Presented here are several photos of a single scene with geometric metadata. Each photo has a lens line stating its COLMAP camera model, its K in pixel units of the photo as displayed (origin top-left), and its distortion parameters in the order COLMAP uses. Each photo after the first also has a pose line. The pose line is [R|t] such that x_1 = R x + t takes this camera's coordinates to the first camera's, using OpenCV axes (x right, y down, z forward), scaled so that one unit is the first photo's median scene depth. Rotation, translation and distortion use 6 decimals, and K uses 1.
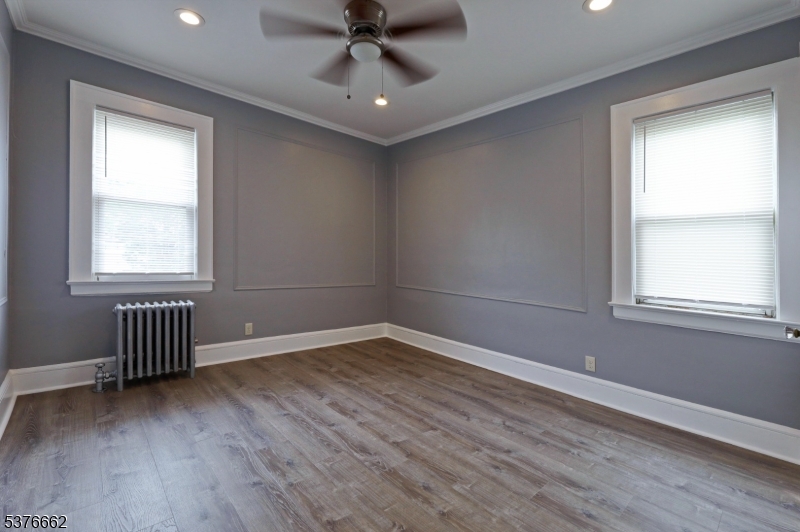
lens RADIAL K [[359.4, 0, 399.1], [0, 359.4, 246.7], [0, 0, 1]] dist [0.000755, 0.000181]
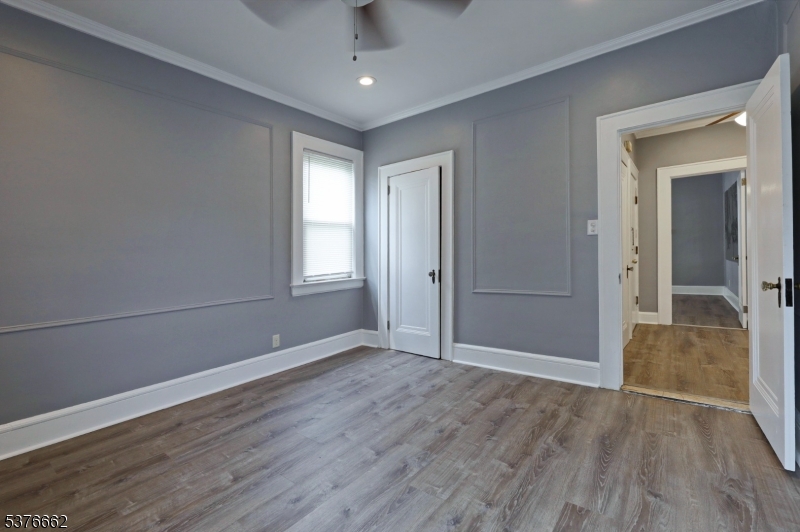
lens RADIAL K [[348.4, 0, 399.2], [0, 348.4, 238.2], [0, 0, 1]] dist [0.000021, -0.000167]
pose [[-0.170804, 0.010424, 0.985250, -0.864599], [0.000174, 0.999944, -0.010549, 0.003617], [-0.985305, -0.001631, -0.170796, 1.051753]]
